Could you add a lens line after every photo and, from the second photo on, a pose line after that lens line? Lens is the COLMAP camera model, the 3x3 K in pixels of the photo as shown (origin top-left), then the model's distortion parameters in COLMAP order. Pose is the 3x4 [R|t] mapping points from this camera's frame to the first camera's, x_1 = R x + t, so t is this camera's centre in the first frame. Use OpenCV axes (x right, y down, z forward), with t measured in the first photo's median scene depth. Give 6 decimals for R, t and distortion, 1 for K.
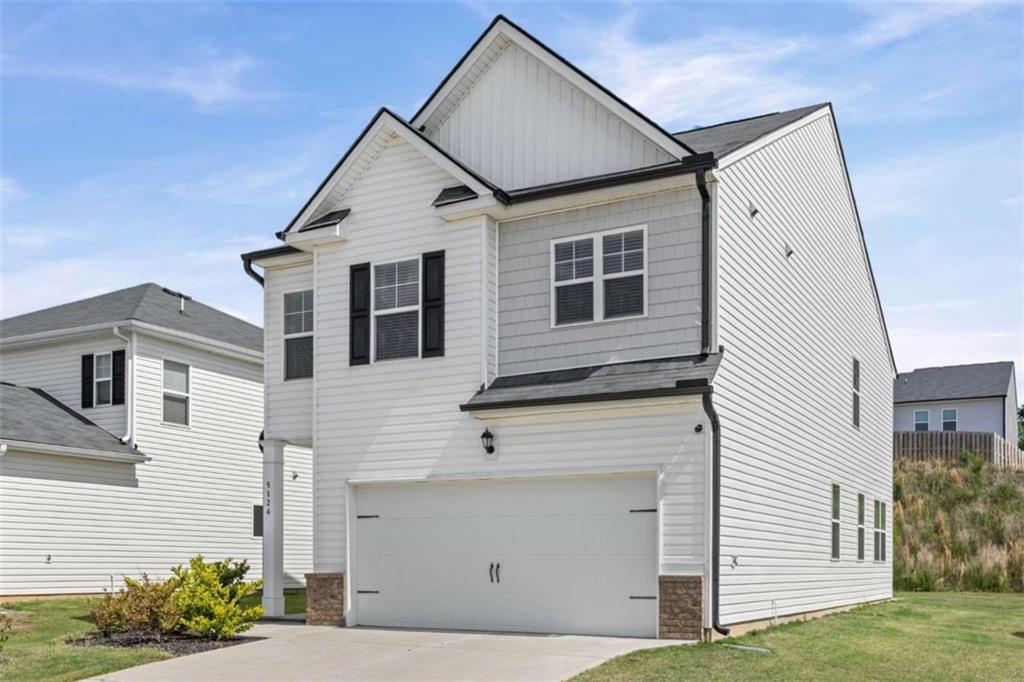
lens RADIAL K [[1023.9, 0, 515.3], [0, 1023.9, 357.8], [0, 0, 1]] dist [-0.002408, 0.000000]
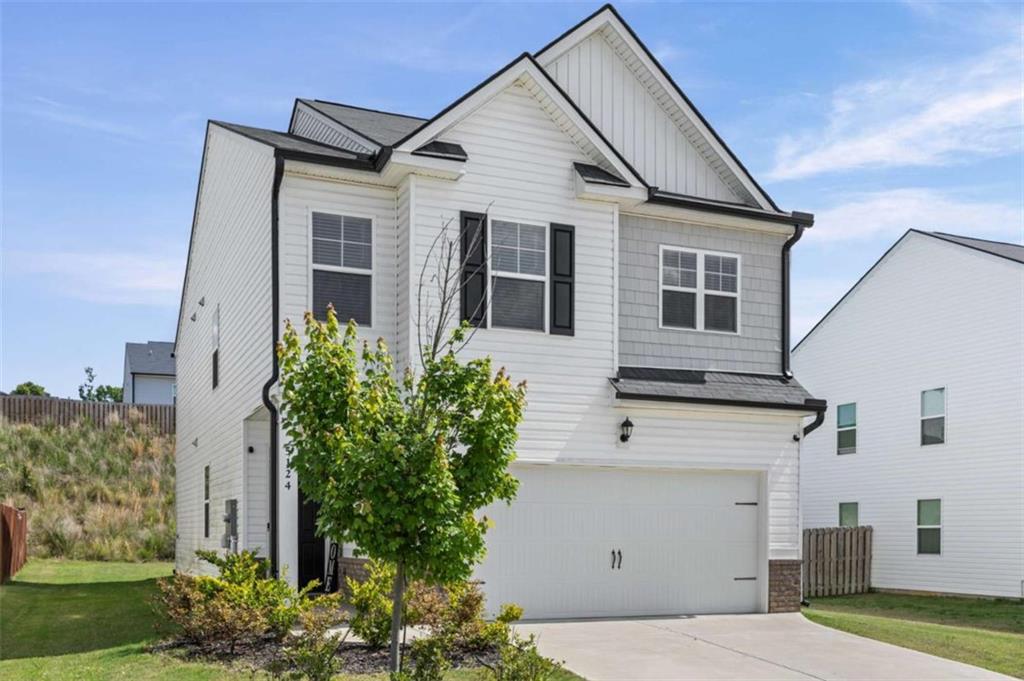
lens RADIAL K [[1023.9, 0, 510.3], [0, 1023.9, 340.3], [0, 0, 1]] dist [-0.002408, 0.000000]
pose [[0.615617, 0.143188, 0.774928, -0.887968], [-0.157025, 0.985923, -0.057431, 0.069662], [-0.772243, -0.086328, 0.629435, 0.454678]]
